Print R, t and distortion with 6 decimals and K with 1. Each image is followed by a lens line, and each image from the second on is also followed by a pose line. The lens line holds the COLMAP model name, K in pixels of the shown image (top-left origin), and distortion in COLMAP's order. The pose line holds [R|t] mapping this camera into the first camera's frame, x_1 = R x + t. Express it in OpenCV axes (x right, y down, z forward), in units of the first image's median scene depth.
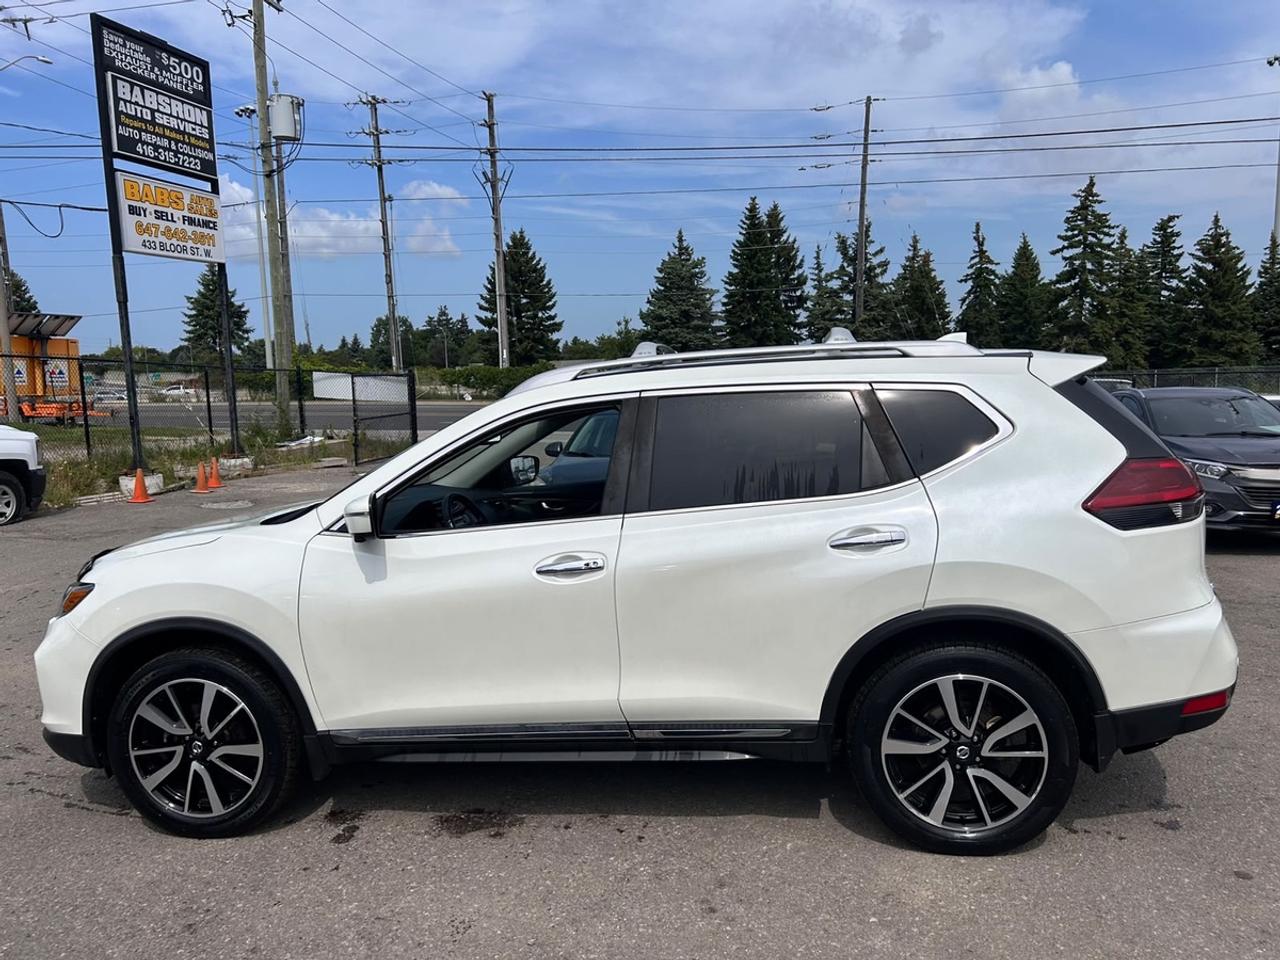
lens RADIAL K [[962.8, 0, 642.6], [0, 962.8, 481.5], [0, 0, 1]] dist [0.051017, -0.049592]
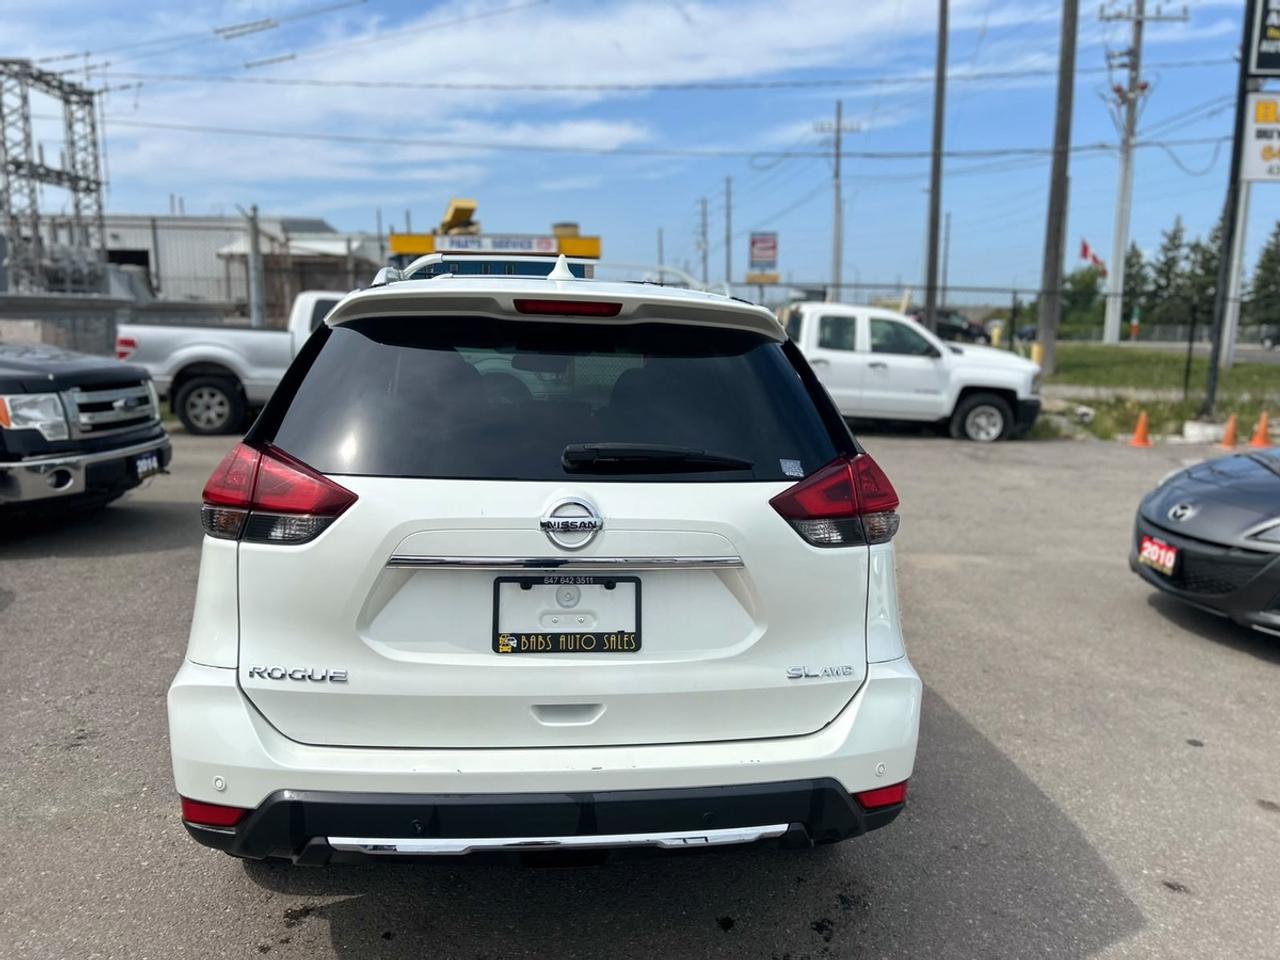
lens RADIAL K [[962.8, 0, 638.3], [0, 962.8, 481.8], [0, 0, 1]] dist [0.051017, -0.049592]
pose [[0.258091, 0.189788, -0.947296, 1.062859], [-0.135654, 0.977920, 0.158965, -0.114581], [0.956550, 0.087477, 0.278138, 0.926996]]
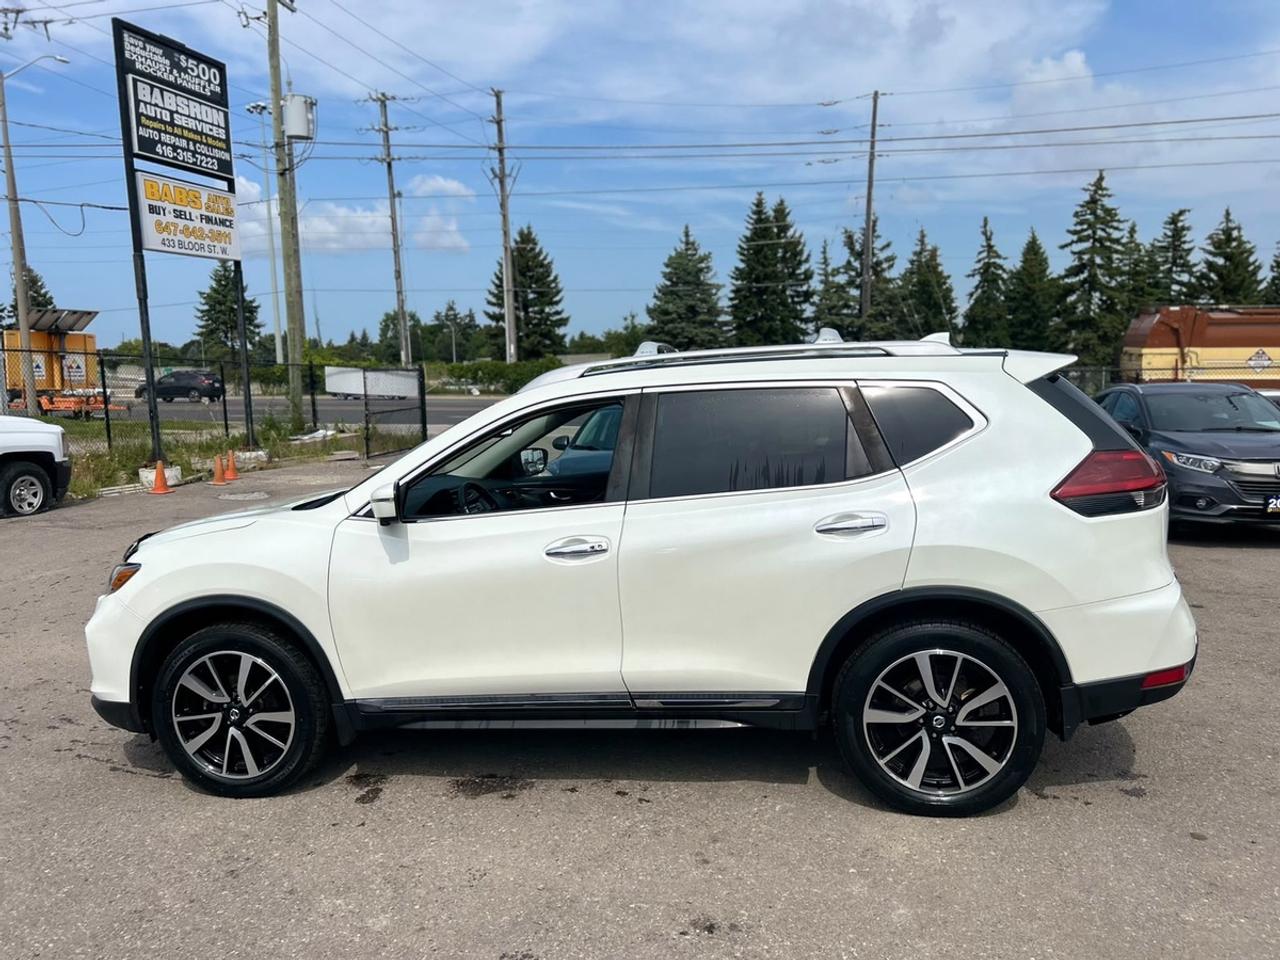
lens RADIAL K [[962.8, 0, 630.3], [0, 962.8, 479.6], [0, 0, 1]] dist [0.051017, -0.049592]
pose [[0.999810, 0.003029, -0.019253, 0.005150], [-0.002957, 0.999989, 0.003753, 0.005201], [0.019264, -0.003695, 0.999808, -0.075966]]
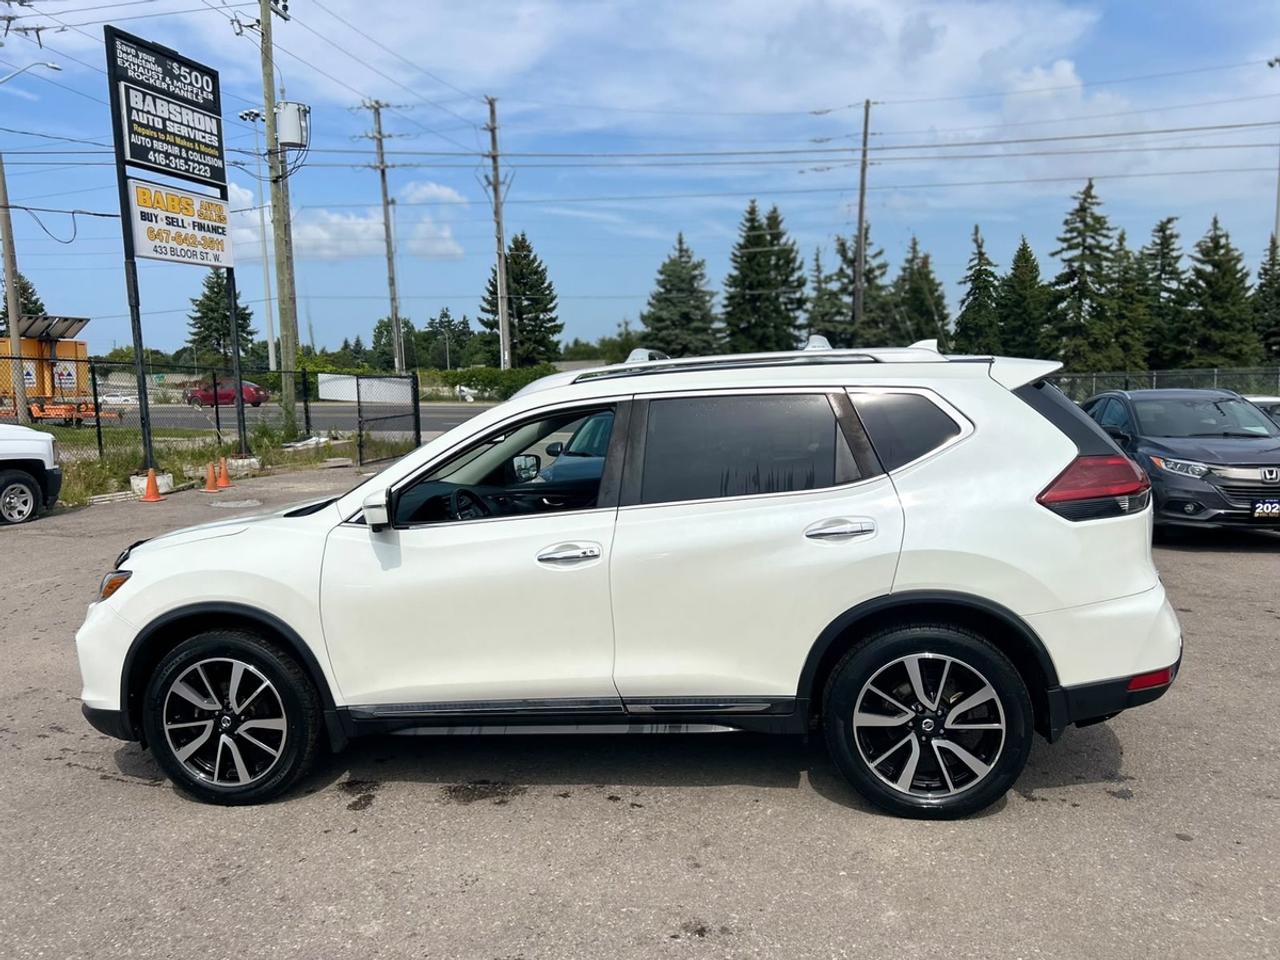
lens RADIAL K [[962.8, 0, 636.2], [0, 962.8, 478.0], [0, 0, 1]] dist [0.051017, -0.049592]
pose [[0.999970, 0.000601, -0.007663, 0.008588], [-0.000638, 0.999988, -0.004815, 0.005874], [0.007660, 0.004820, 0.999959, -0.082399]]
